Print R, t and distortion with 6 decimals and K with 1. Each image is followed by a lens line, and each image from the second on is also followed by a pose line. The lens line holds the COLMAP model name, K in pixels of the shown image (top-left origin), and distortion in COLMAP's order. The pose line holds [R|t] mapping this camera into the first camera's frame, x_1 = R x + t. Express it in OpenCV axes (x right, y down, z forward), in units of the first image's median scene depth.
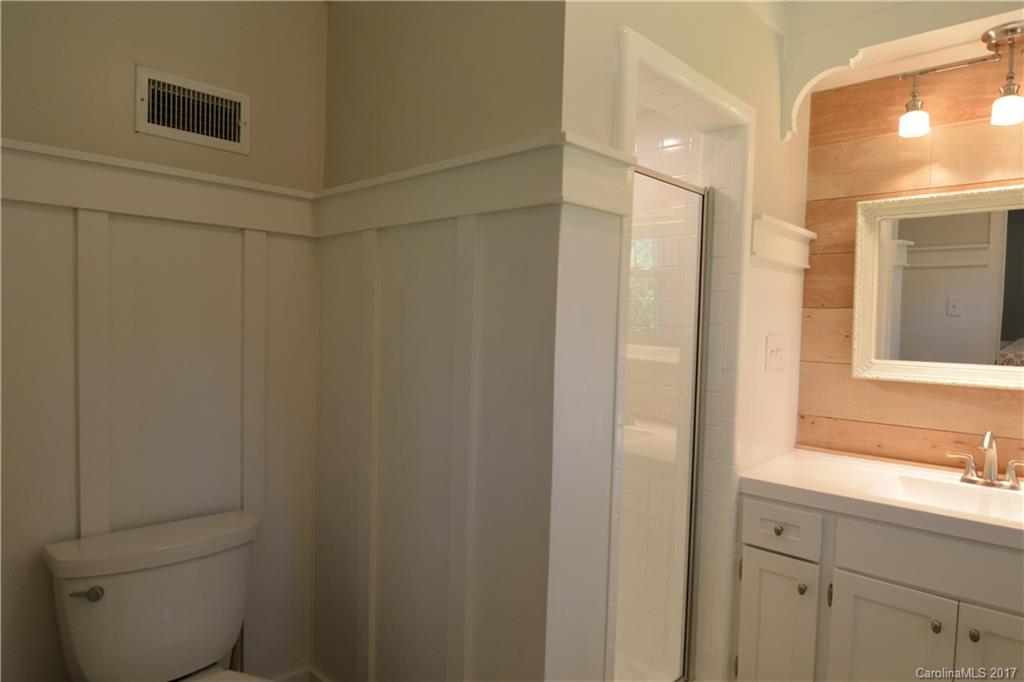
lens RADIAL K [[618.9, 0, 513.3], [0, 618.9, 340.6], [0, 0, 1]] dist [-0.017043, -0.002843]
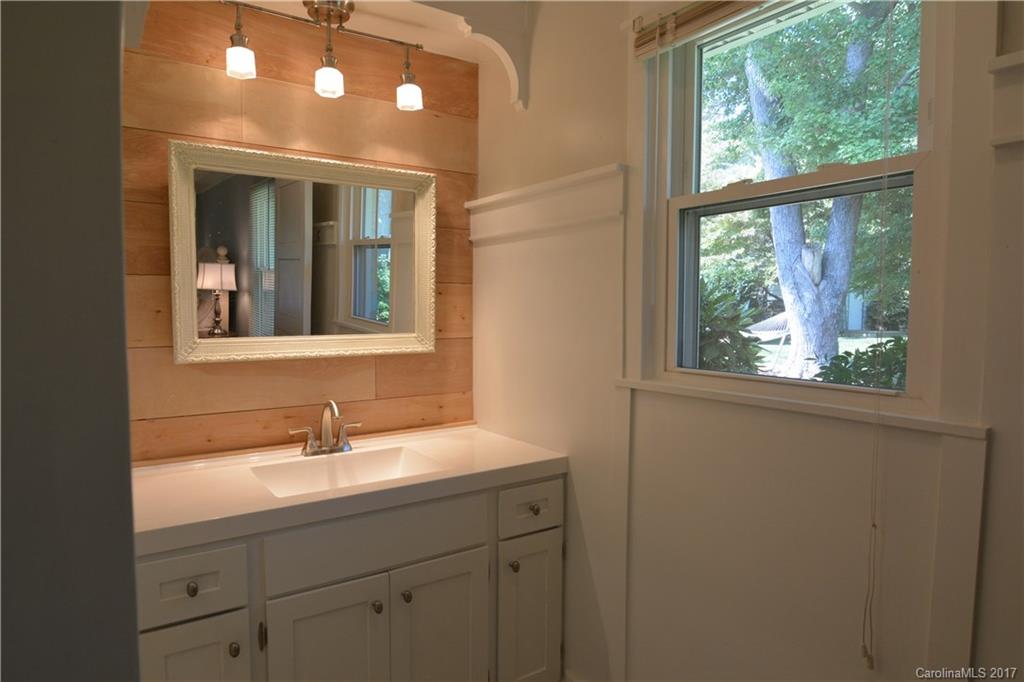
lens RADIAL K [[618.9, 0, 511.9], [0, 618.9, 344.8], [0, 0, 1]] dist [-0.017043, -0.002843]
pose [[0.211741, -0.082310, 0.973854, -0.139570], [0.036344, 0.996421, 0.076315, -0.009641], [-0.976650, 0.019235, 0.213974, 0.446269]]
